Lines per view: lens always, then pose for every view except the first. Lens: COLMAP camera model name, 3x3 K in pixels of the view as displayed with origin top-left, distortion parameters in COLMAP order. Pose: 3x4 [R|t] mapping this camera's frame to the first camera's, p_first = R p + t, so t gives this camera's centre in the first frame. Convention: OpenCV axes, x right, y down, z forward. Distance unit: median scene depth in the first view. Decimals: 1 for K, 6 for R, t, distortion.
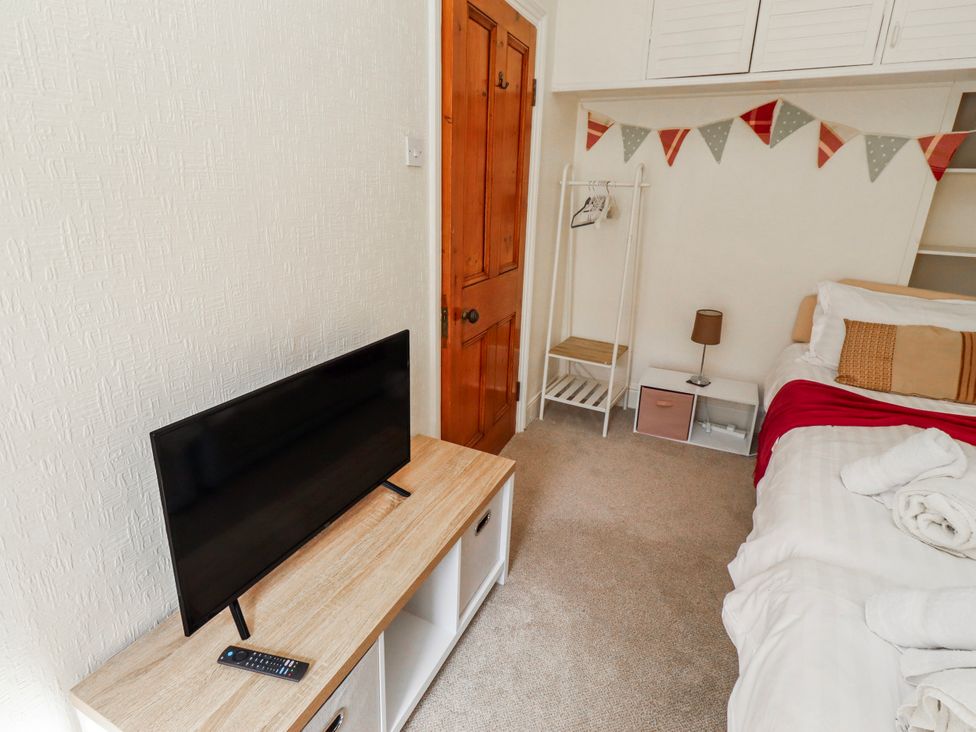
lens RADIAL K [[509.1, 0, 492.7], [0, 509.1, 349.4], [0, 0, 1]] dist [0.003860, -0.000159]
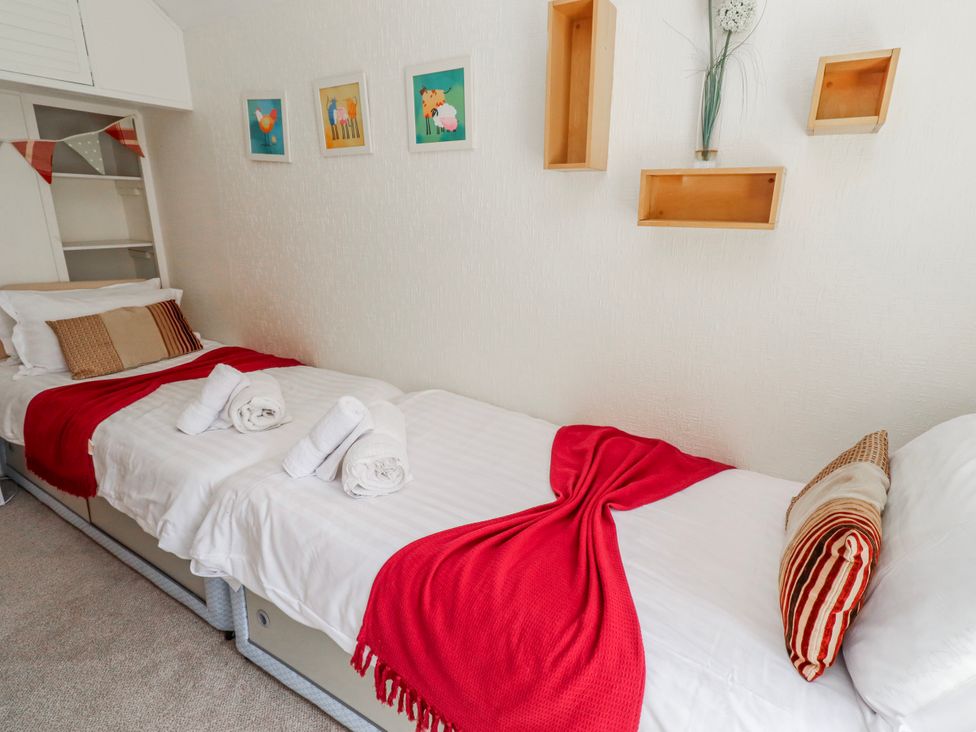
lens RADIAL K [[509.1, 0, 492.7], [0, 509.1, 349.4], [0, 0, 1]] dist [0.003860, -0.000159]
pose [[0.055256, -0.298620, 0.952771, -0.257983], [0.295675, 0.916324, 0.270049, -0.023577], [-0.953689, 0.266789, 0.138927, 0.045961]]
